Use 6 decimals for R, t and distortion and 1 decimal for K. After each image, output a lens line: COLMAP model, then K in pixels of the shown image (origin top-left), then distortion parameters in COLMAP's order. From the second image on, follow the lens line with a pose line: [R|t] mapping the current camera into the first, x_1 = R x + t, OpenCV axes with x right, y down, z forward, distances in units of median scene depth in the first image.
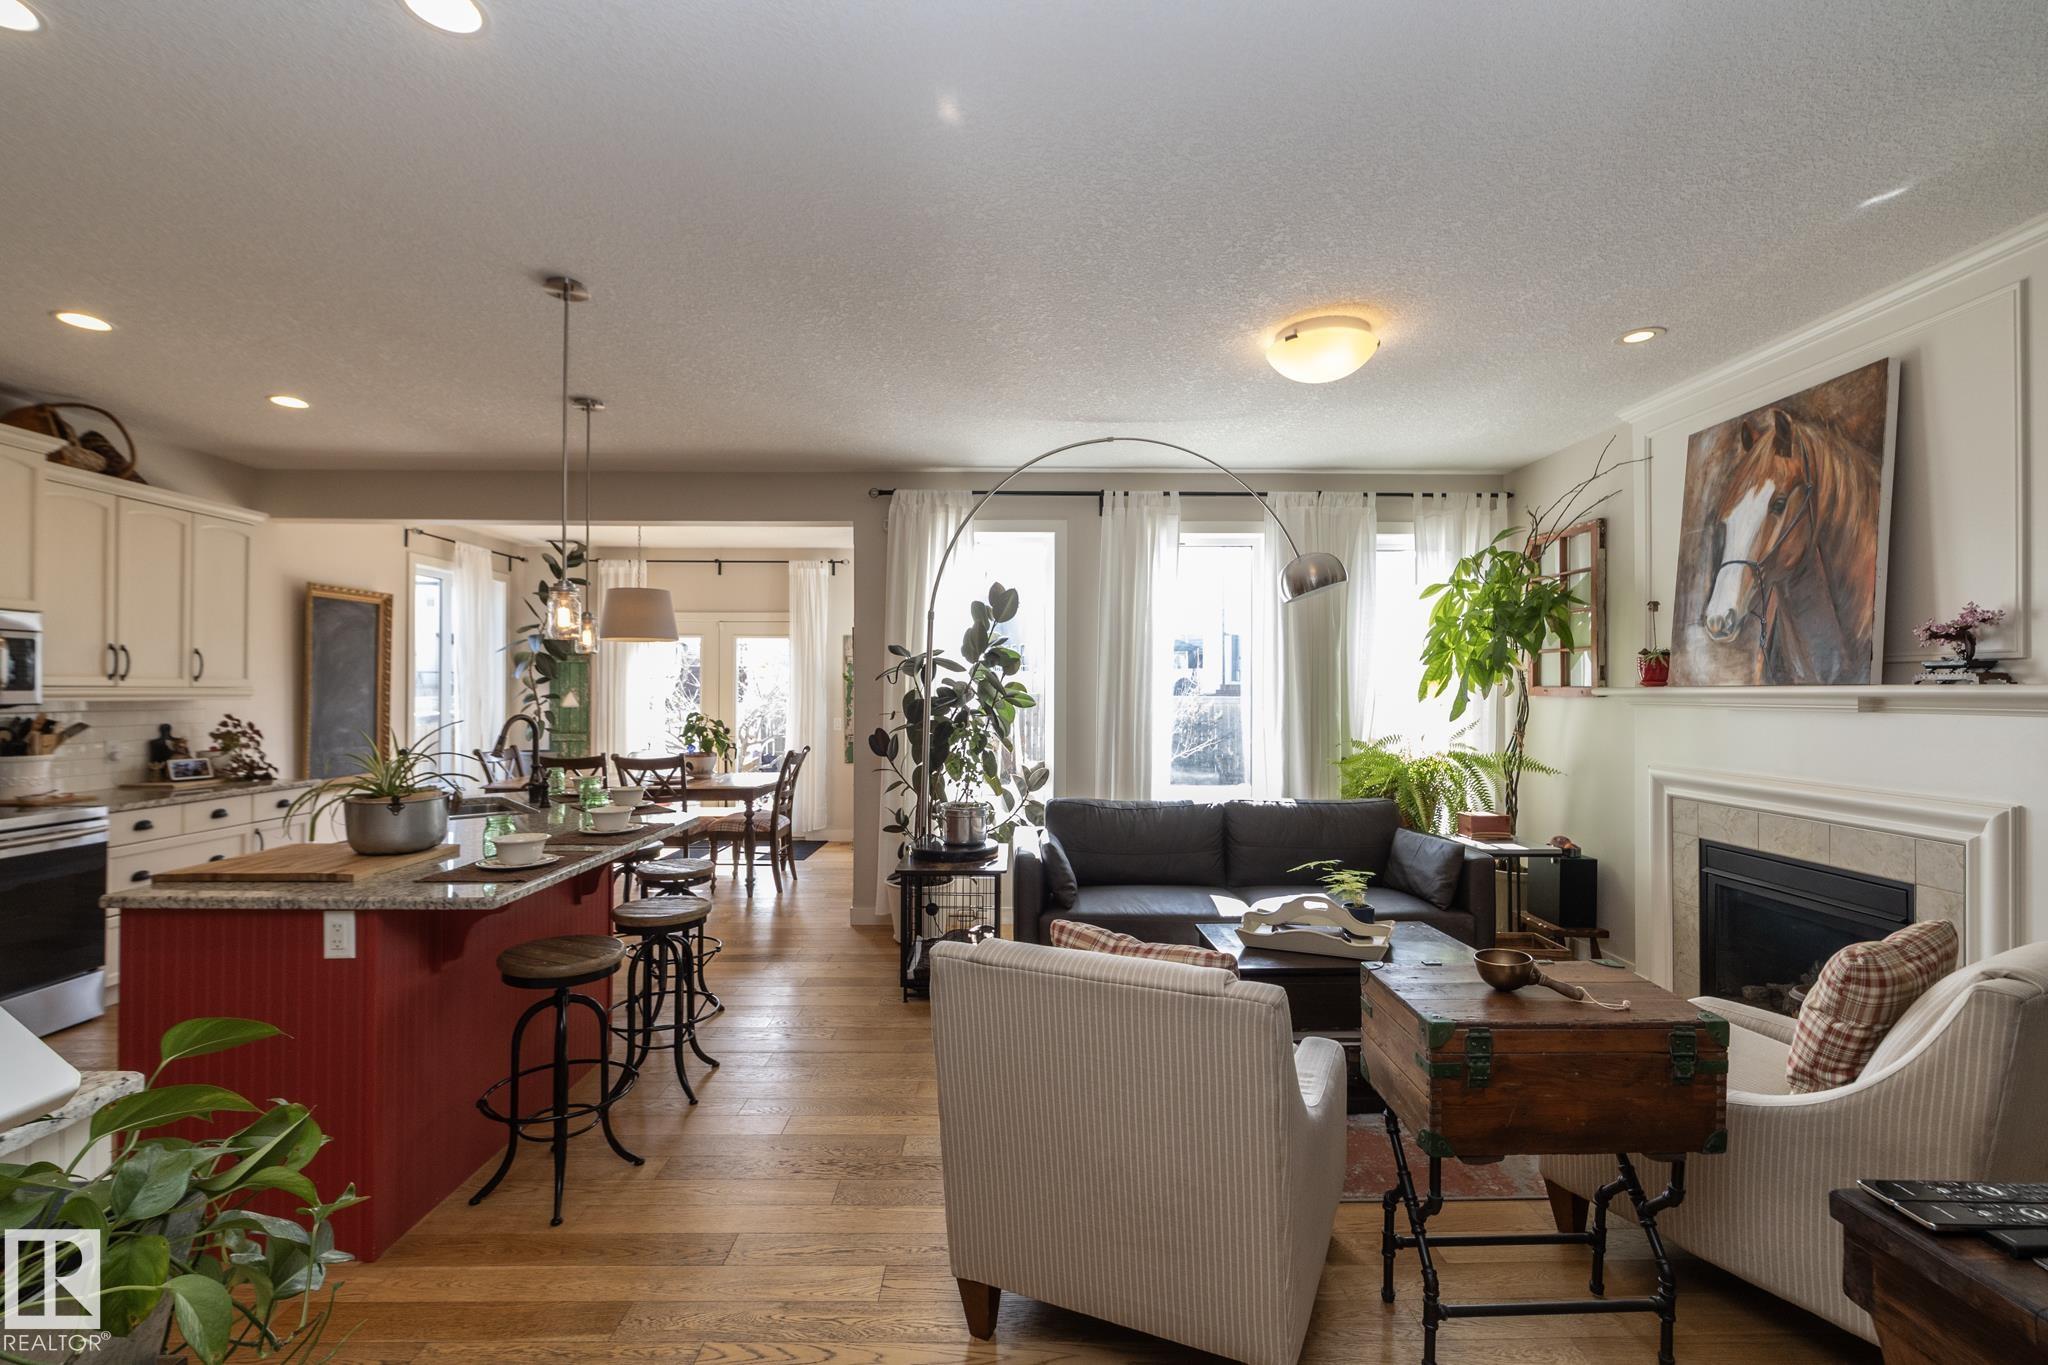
lens RADIAL K [[869.1, 0, 1015.4], [0, 869.1, 685.8], [0, 0, 1]] dist [-0.000527, -0.000707]
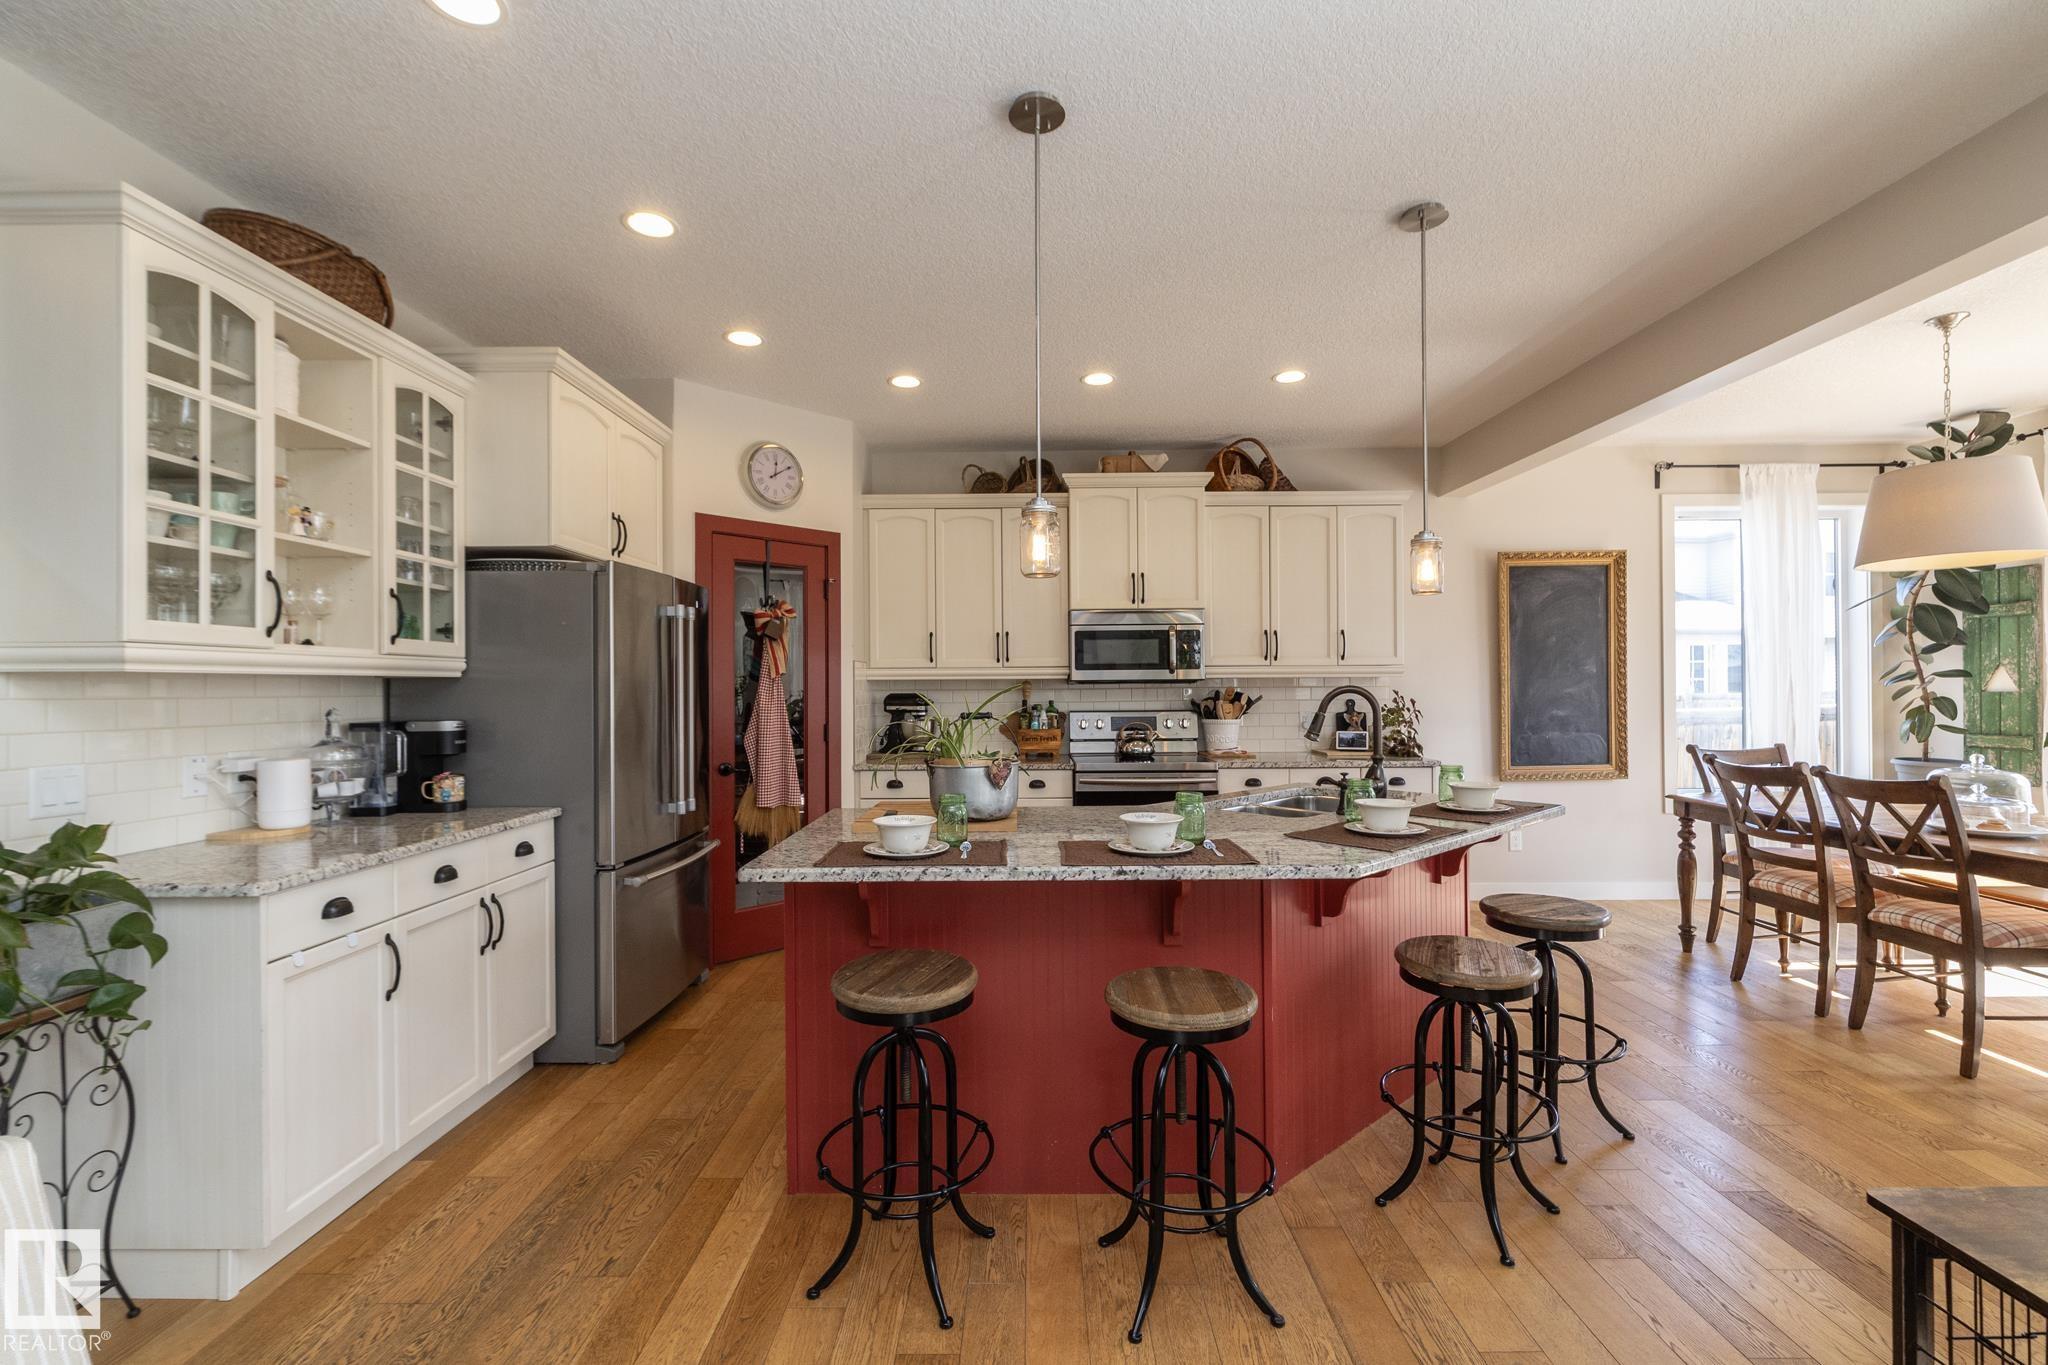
lens RADIAL K [[869.1, 0, 1026.7], [0, 869.1, 680.4], [0, 0, 1]] dist [-0.000527, -0.000707]
pose [[-0.001526, -0.010175, -0.999947, 0.138475], [0.012310, 0.999872, -0.010193, 0.025256], [0.999923, -0.012325, -0.001400, 0.570342]]
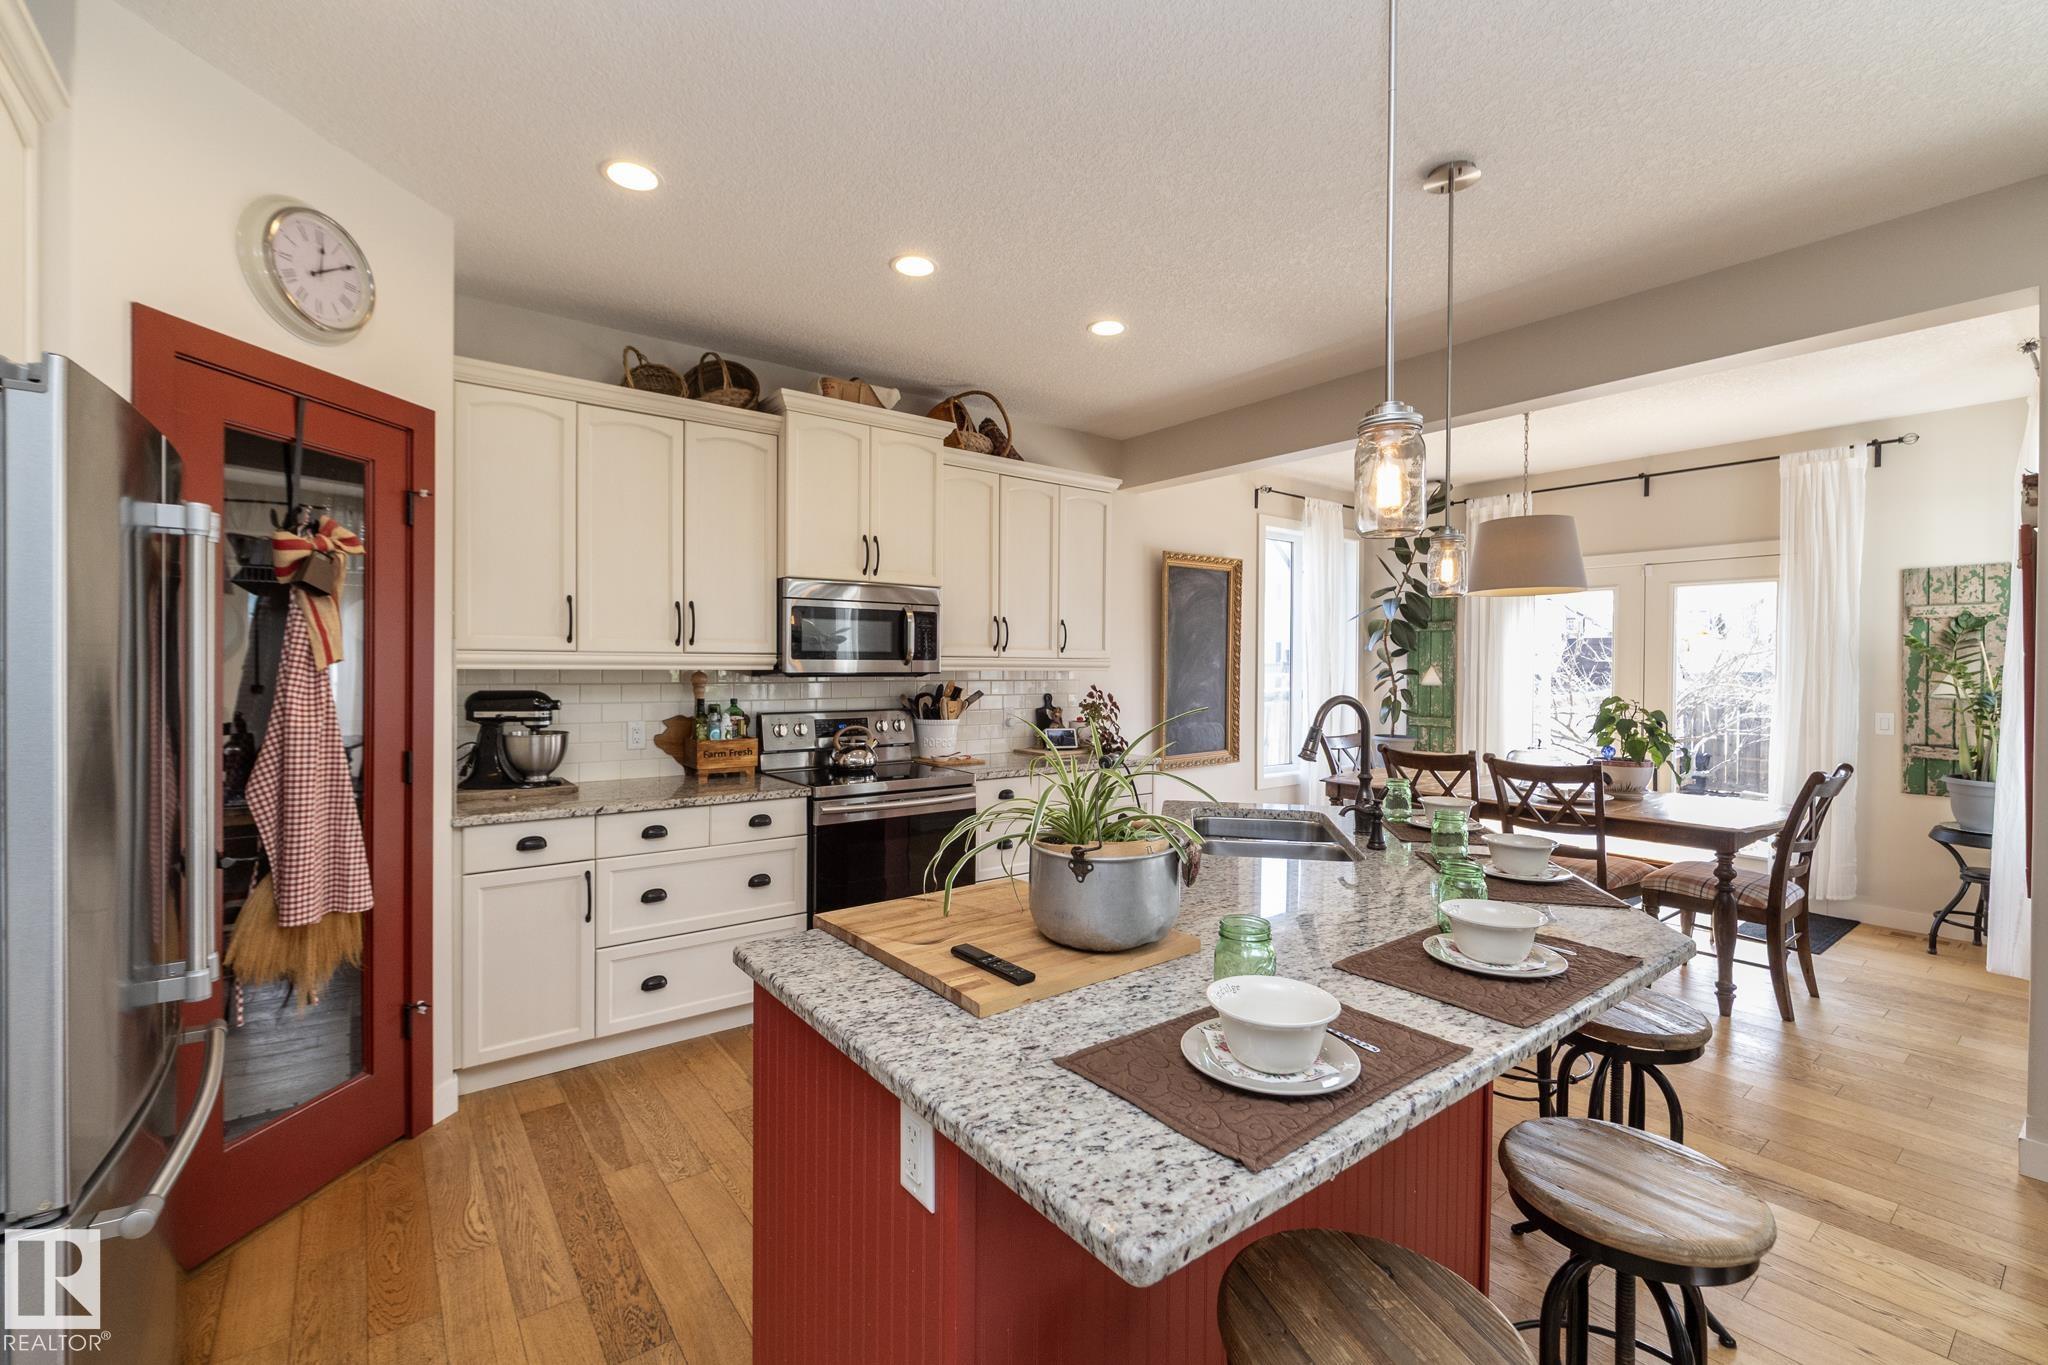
lens RADIAL K [[869.1, 0, 1024.1], [0, 869.1, 670.1], [0, 0, 1]] dist [-0.000527, -0.000707]
pose [[0.607915, 0.006522, -0.793976, -0.160047], [-0.001094, 0.999972, 0.007376, 0.007632], [0.794002, -0.003615, 0.607905, 0.331677]]
